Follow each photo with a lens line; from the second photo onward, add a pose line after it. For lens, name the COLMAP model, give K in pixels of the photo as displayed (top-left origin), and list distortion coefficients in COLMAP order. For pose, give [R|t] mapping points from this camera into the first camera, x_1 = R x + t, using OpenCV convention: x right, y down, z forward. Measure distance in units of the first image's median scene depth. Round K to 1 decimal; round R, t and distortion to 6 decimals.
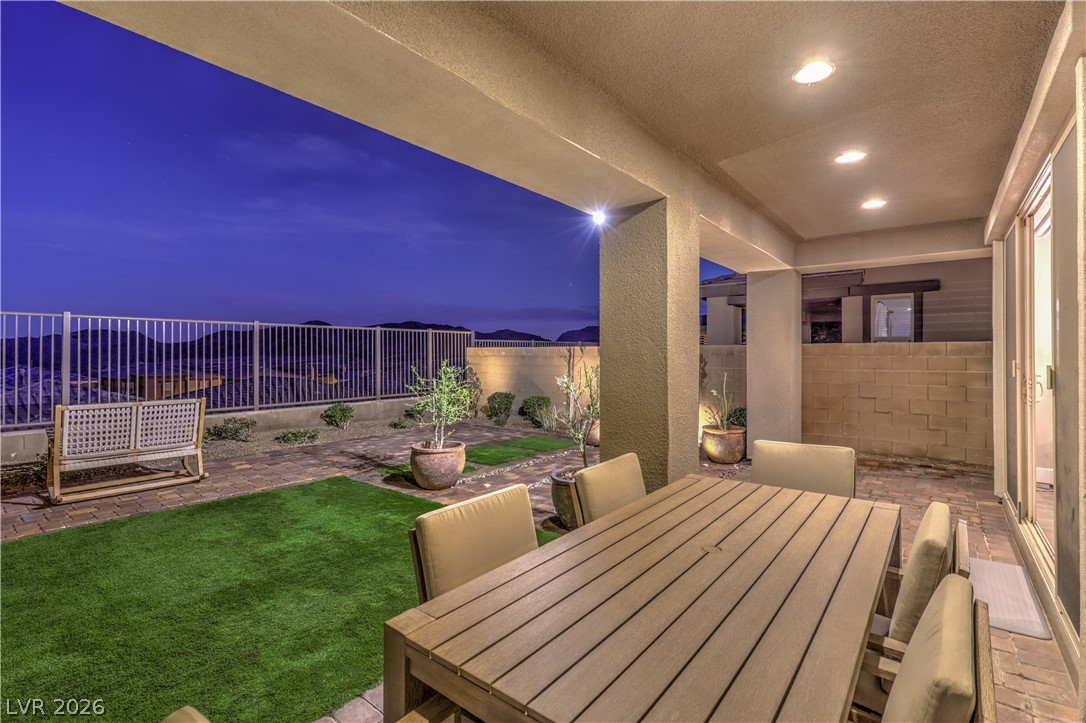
lens RADIAL K [[511.7, 0, 540.8], [0, 511.7, 356.4], [0, 0, 1]] dist [0.002614, 0.000988]
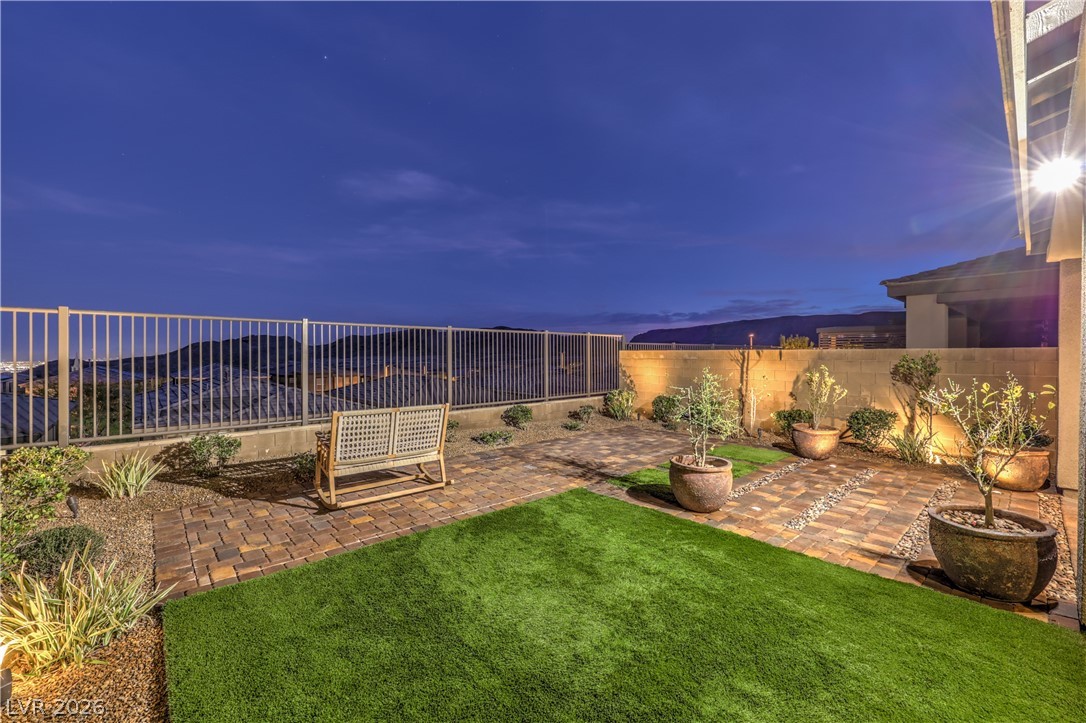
lens RADIAL K [[454.0, 0, 534.4], [0, 454.0, 363.2], [0, 0, 1]] dist [0.000073, -0.000152]
pose [[0.986885, 0.004433, -0.161364, -0.233859], [-0.002067, 0.999888, 0.014830, -0.006729], [0.161411, -0.014302, 0.986784, 0.109422]]
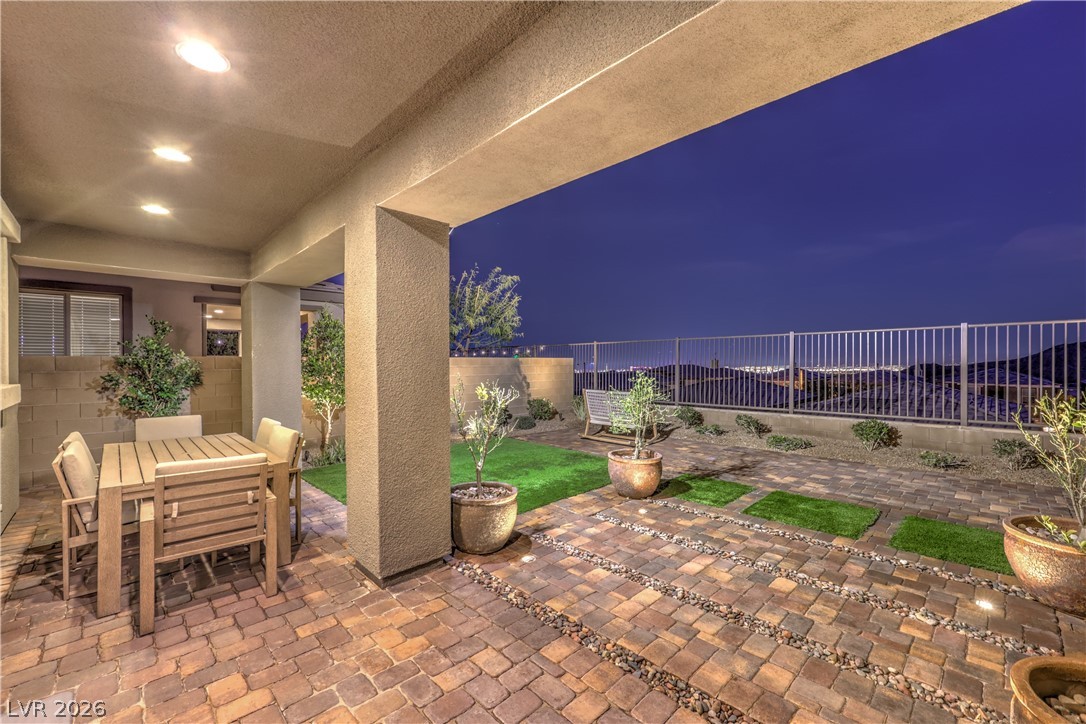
lens RADIAL K [[454.0, 0, 551.9], [0, 454.0, 364.5], [0, 0, 1]] dist [0.000073, -0.000152]
pose [[-0.131045, 0.005618, -0.991360, 0.459762], [0.001706, 0.999984, 0.005441, -0.005128], [0.991375, -0.000978, -0.131053, 0.621203]]
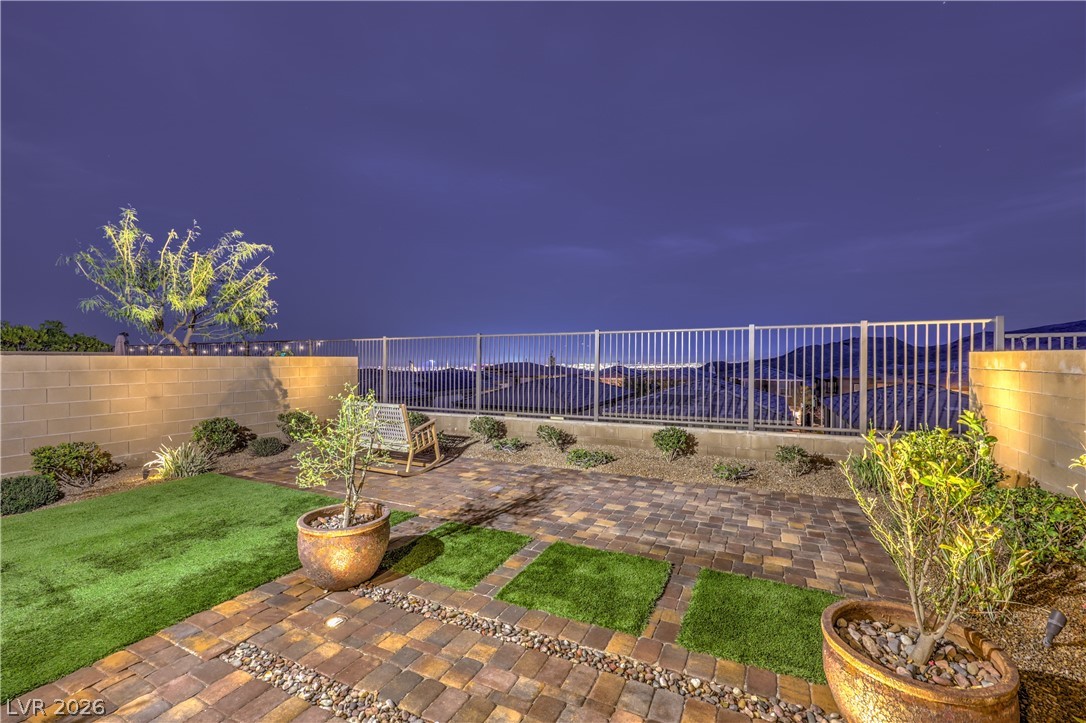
lens RADIAL K [[454.0, 0, 561.7], [0, 454.0, 371.9], [0, 0, 1]] dist [0.000073, -0.000152]
pose [[0.227569, 0.028499, -0.973345, 0.263207], [-0.001498, 0.999581, 0.028917, -0.013660], [0.973761, -0.005123, 0.227517, 0.737535]]
